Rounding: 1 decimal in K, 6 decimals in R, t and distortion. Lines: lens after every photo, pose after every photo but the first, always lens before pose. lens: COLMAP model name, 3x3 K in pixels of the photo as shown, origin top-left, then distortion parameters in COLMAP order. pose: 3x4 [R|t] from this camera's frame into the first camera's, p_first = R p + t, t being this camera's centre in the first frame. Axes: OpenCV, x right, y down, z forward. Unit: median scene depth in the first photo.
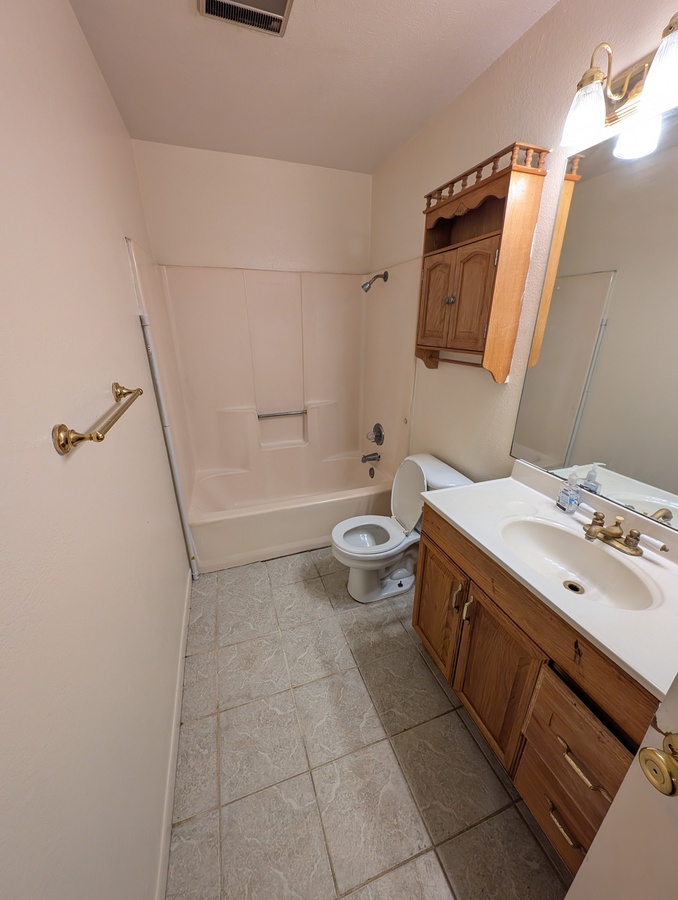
lens RADIAL K [[339.5, 0, 342.7], [0, 339.5, 447.2], [0, 0, 1]] dist [0.005194, -0.003021]
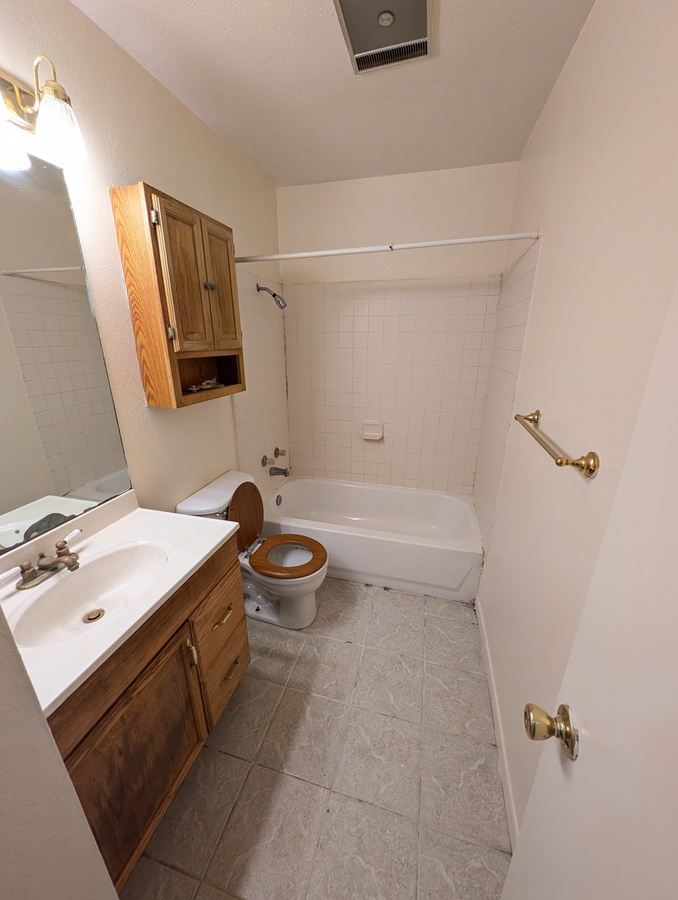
lens RADIAL K [[339.5, 0, 339.8], [0, 339.5, 451.1], [0, 0, 1]] dist [0.005194, -0.003021]
pose [[-0.822519, -0.183539, 0.538308, -0.364116], [0.203976, 0.788331, 0.580455, -0.414385], [-0.530901, 0.587237, -0.610980, 1.043001]]
